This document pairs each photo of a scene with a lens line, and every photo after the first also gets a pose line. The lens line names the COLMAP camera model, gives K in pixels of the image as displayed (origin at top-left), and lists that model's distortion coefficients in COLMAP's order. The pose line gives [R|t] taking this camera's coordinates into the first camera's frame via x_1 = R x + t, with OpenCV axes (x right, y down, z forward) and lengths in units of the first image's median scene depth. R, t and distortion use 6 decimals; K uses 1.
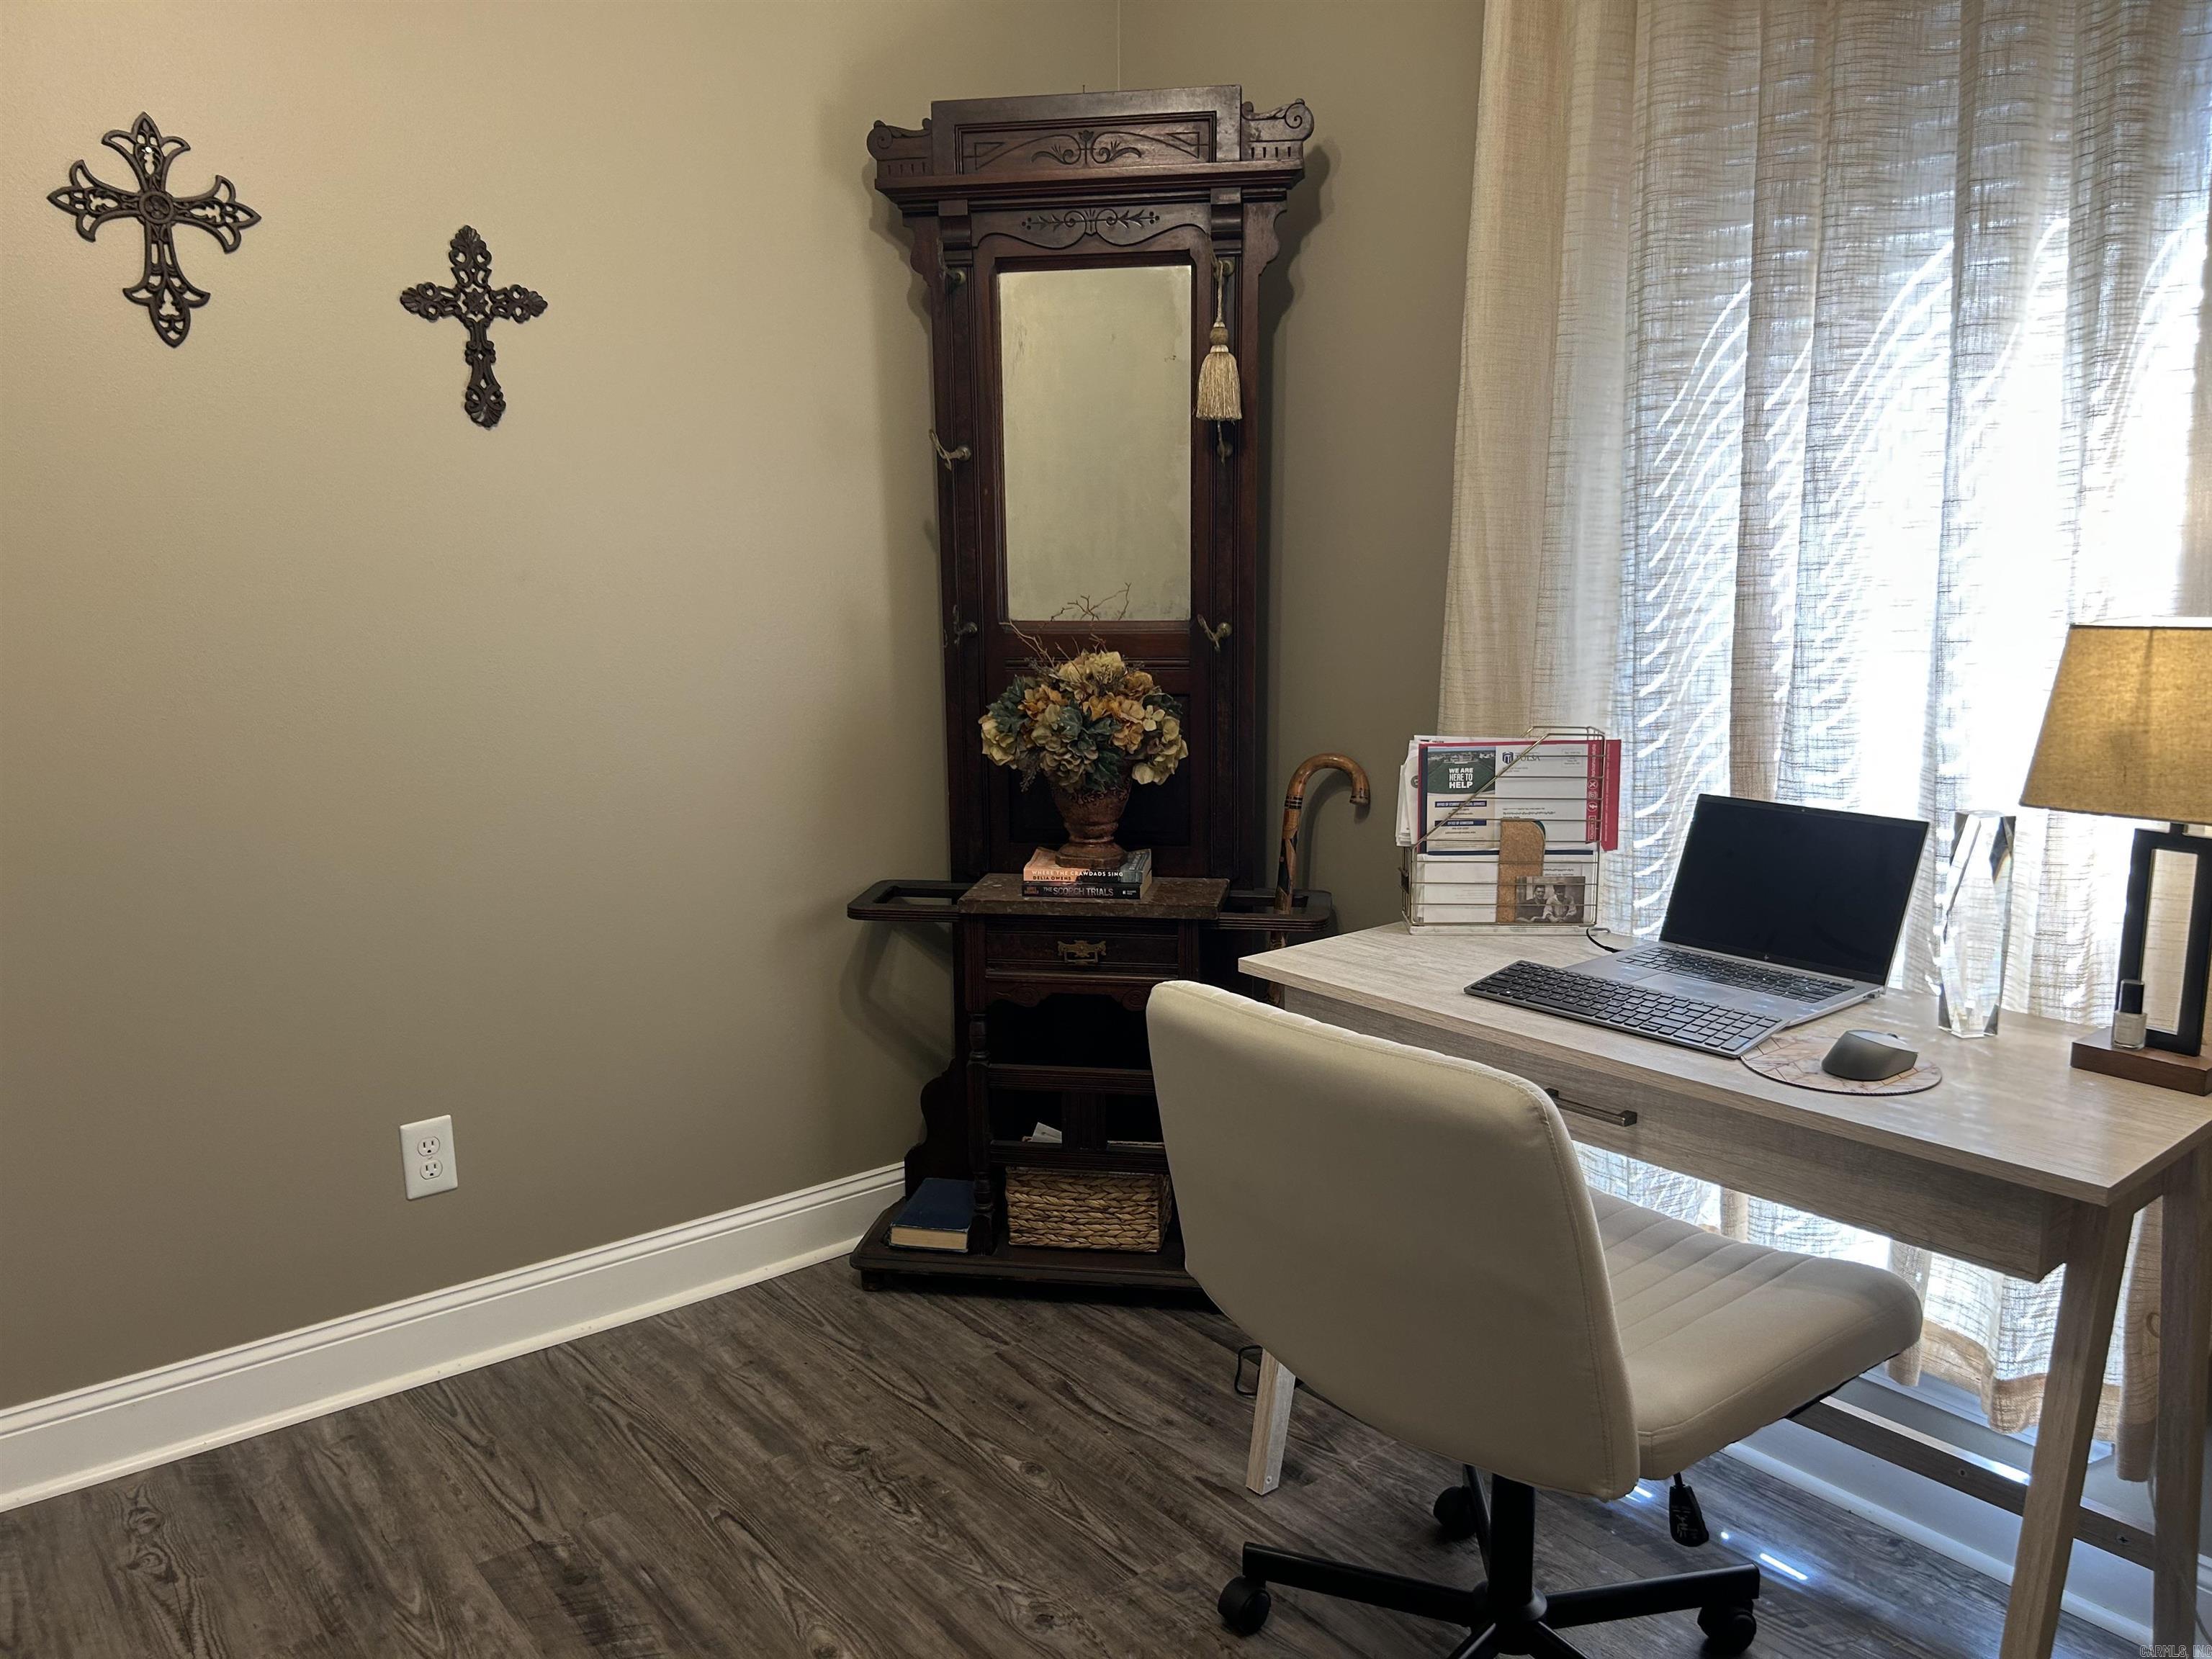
lens RADIAL K [[1693.5, 0, 1088.0], [0, 1693.5, 840.5], [0, 0, 1]] dist [0.071852, -0.097846]
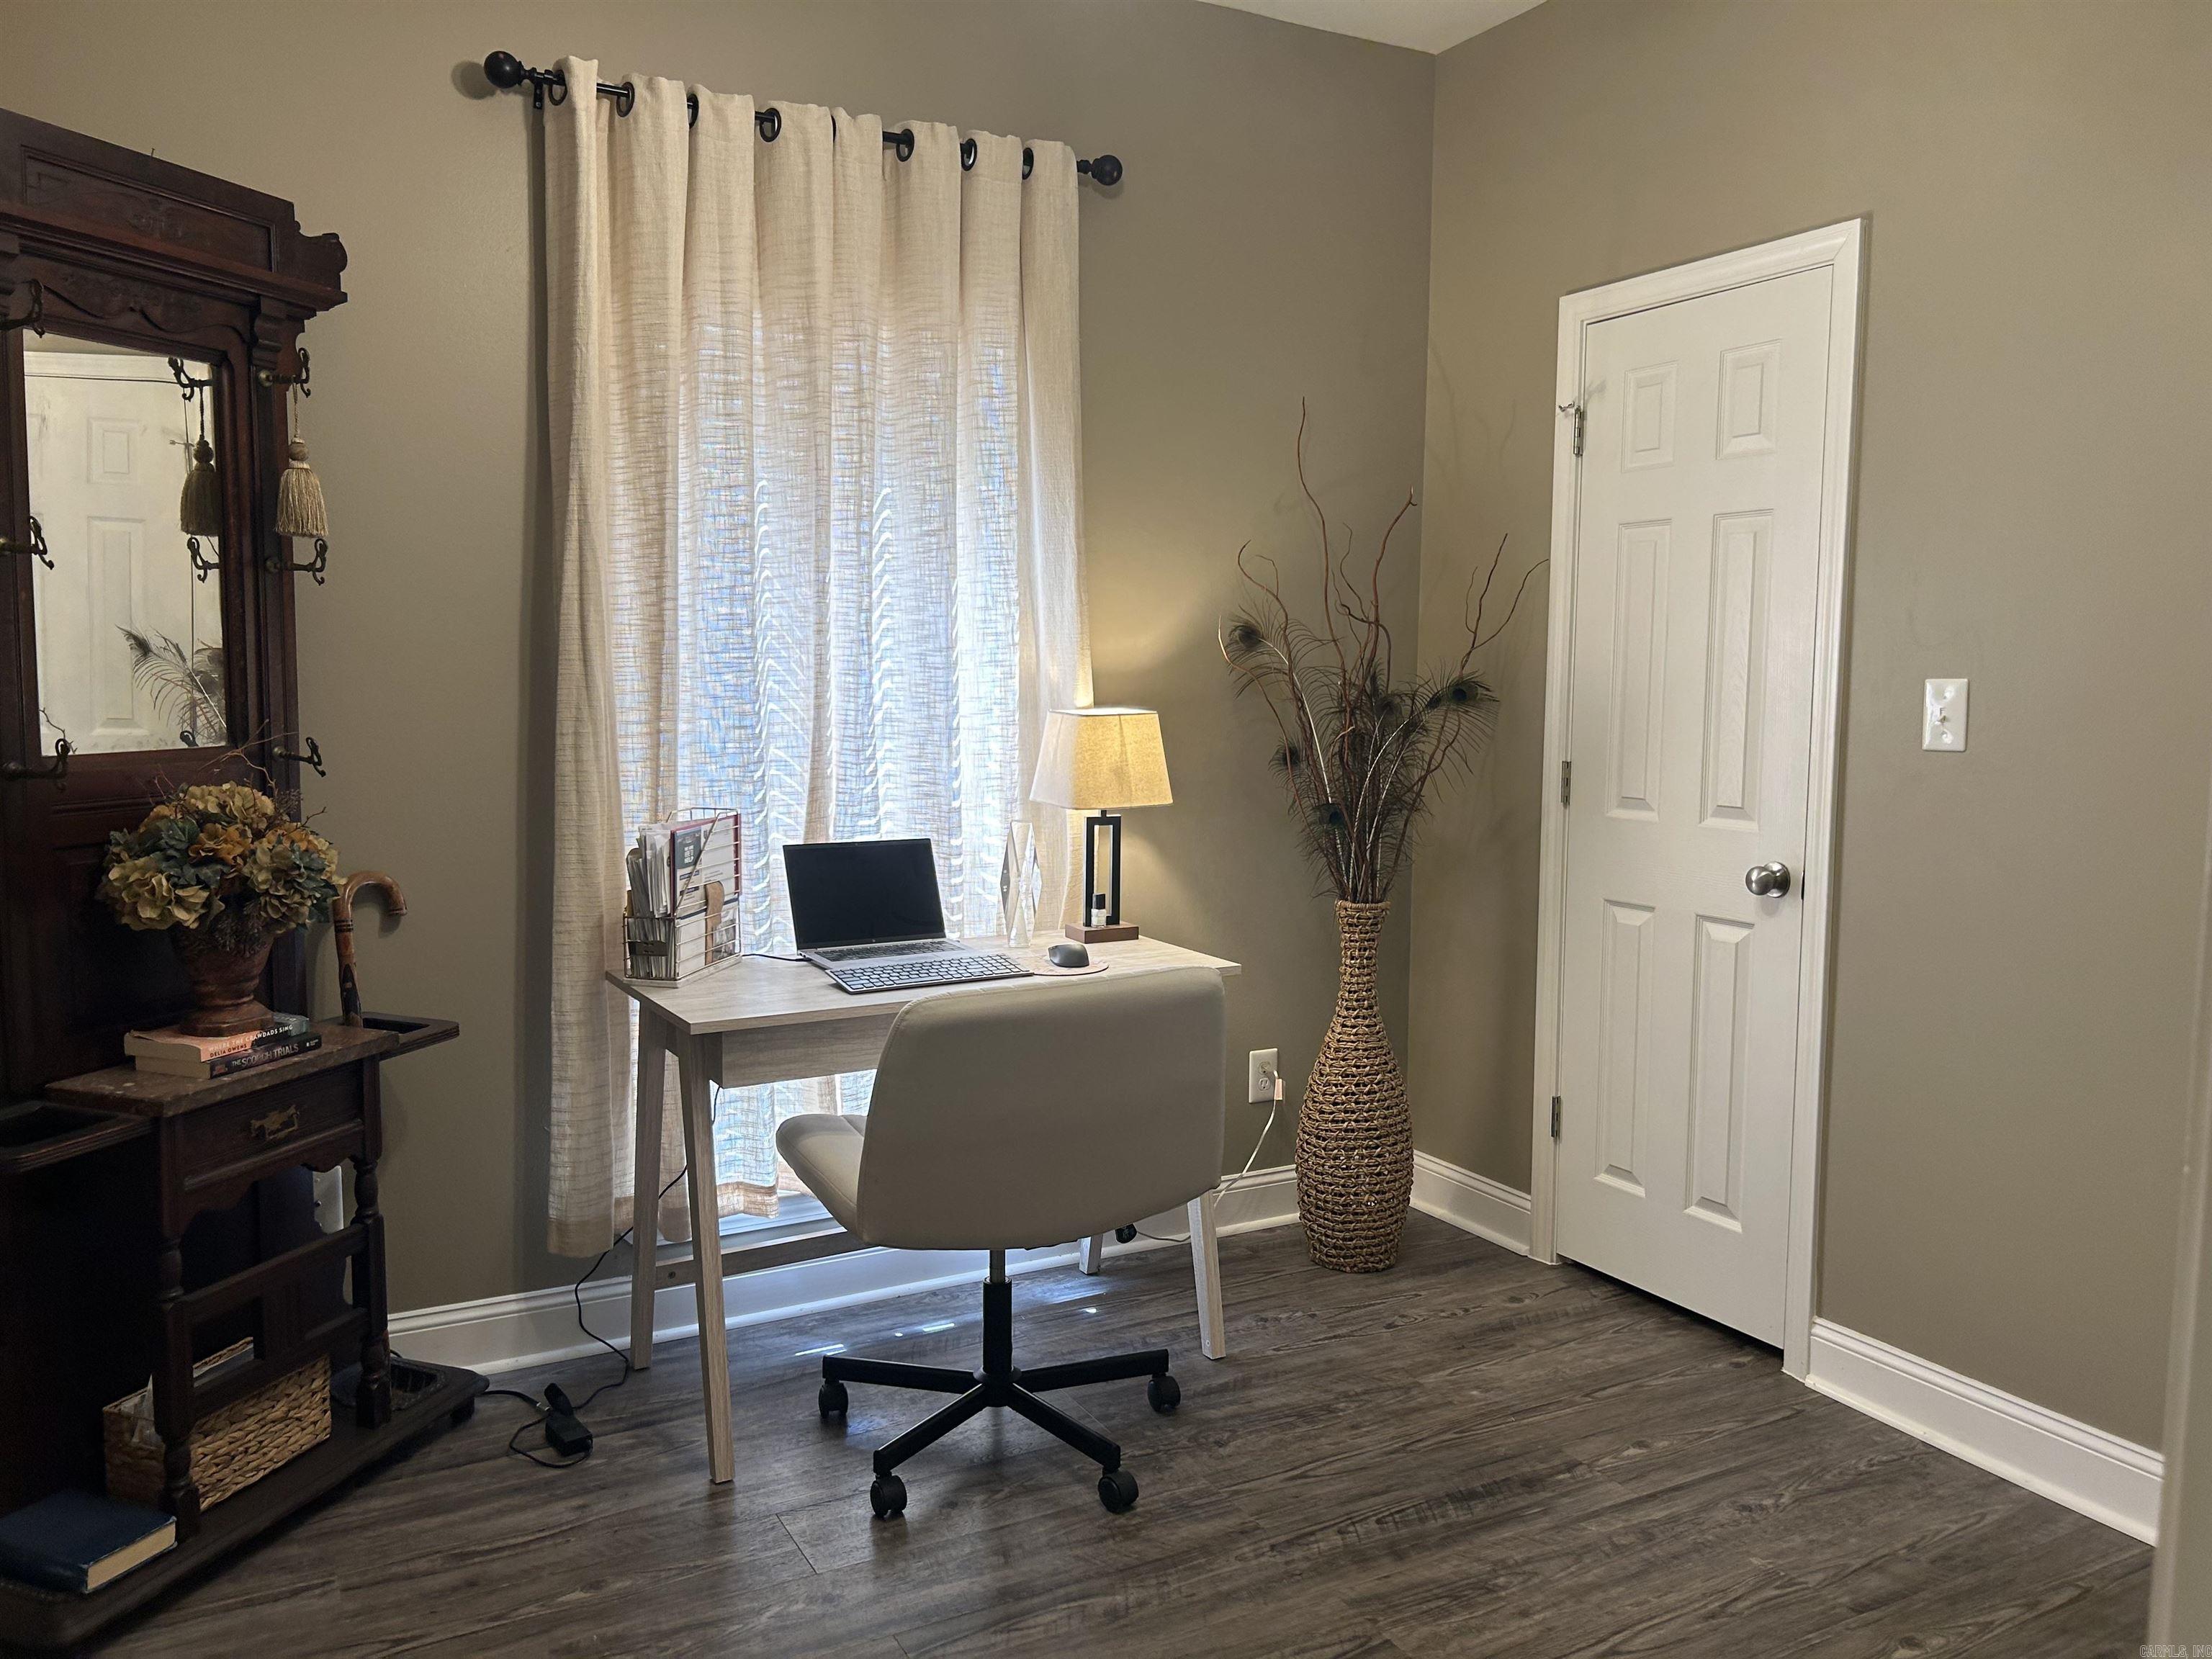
lens RADIAL K [[1693.5, 0, 1088.0], [0, 1693.5, 840.5], [0, 0, 1]] dist [0.071852, -0.097846]
pose [[0.154096, -0.092677, 0.983700, -0.963410], [0.169092, 0.983377, 0.066158, -0.079868], [-0.973479, 0.156141, 0.167206, 0.501622]]
